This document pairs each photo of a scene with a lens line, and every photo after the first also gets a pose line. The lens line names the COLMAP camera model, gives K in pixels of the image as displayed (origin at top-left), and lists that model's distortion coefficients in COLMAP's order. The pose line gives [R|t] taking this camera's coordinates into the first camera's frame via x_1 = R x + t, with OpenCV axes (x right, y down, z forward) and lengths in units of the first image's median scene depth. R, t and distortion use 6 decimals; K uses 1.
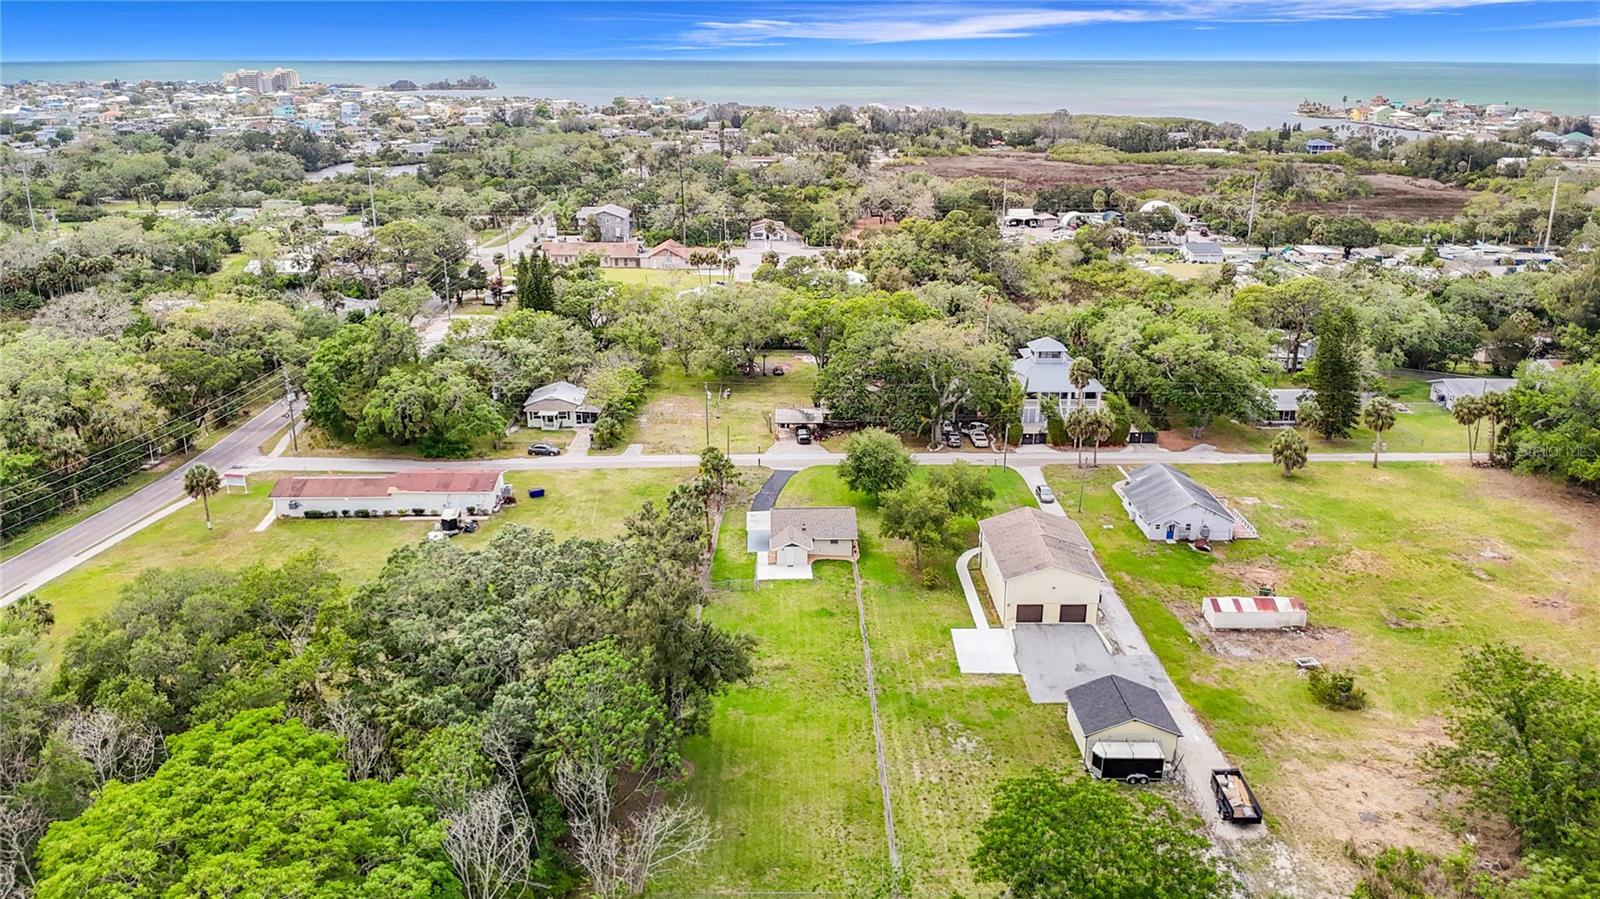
lens RADIAL K [[1261.0, 0, 800.0], [0, 1261.0, 449.5], [0, 0, 1]] dist [0.103936, -0.176813]
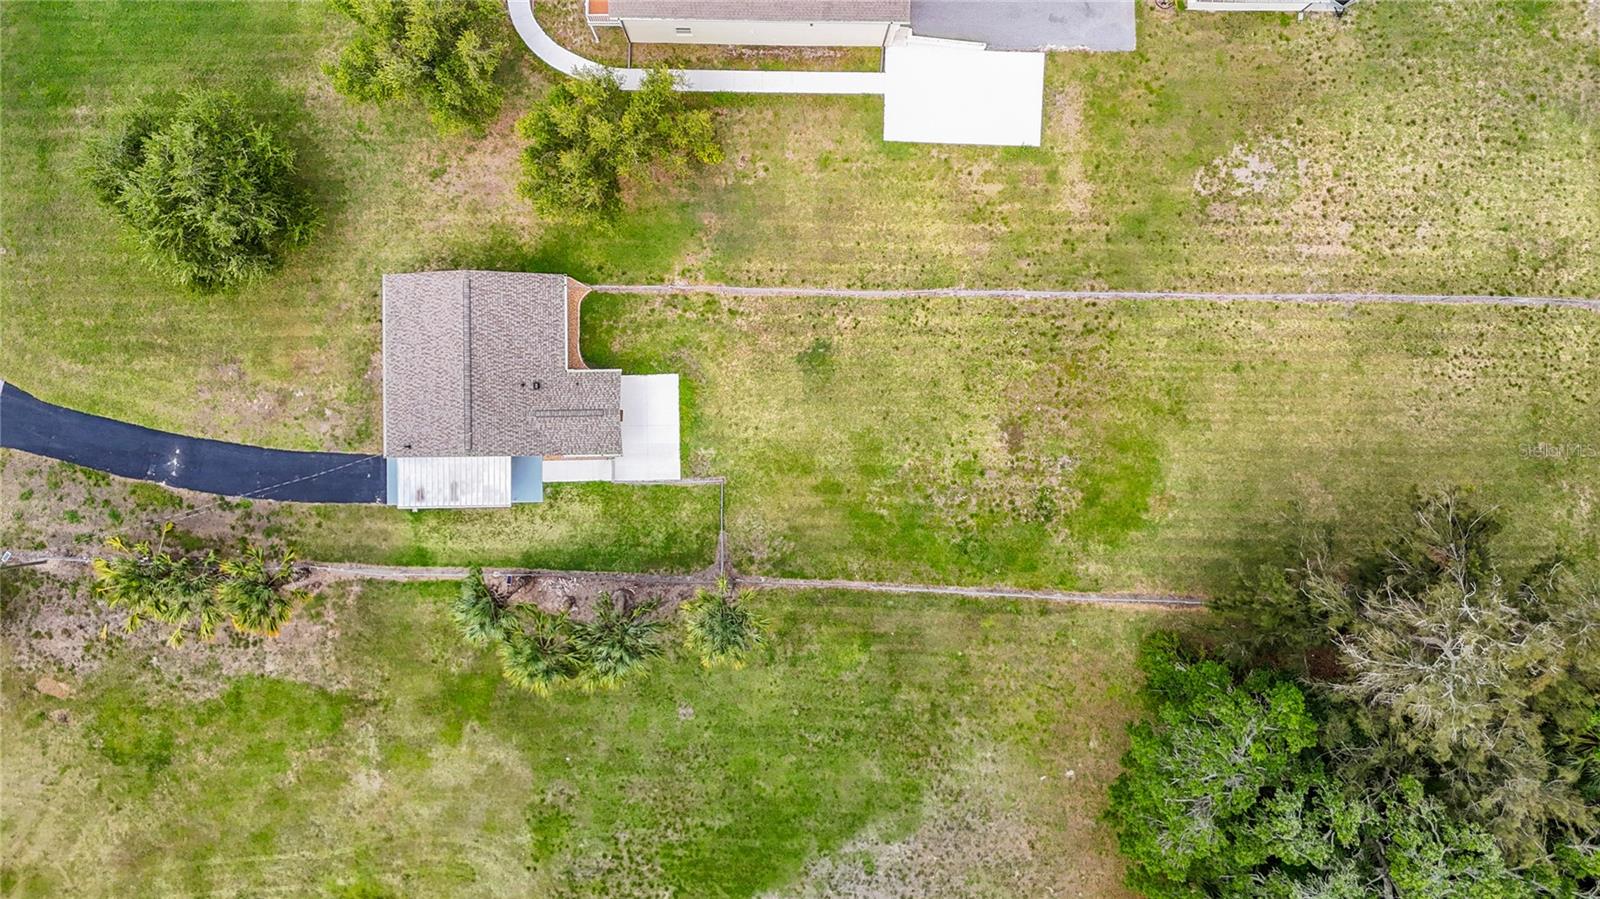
lens RADIAL K [[1242.4, 0, 800.0], [0, 1242.4, 449.5], [0, 0, 1]] dist [0.046034, -0.058461]
pose [[0.021494, -0.999765, -0.002975, -0.015906], [0.278373, 0.003127, 0.960468, -0.319369], [-0.960232, -0.021473, 0.278375, 0.678715]]
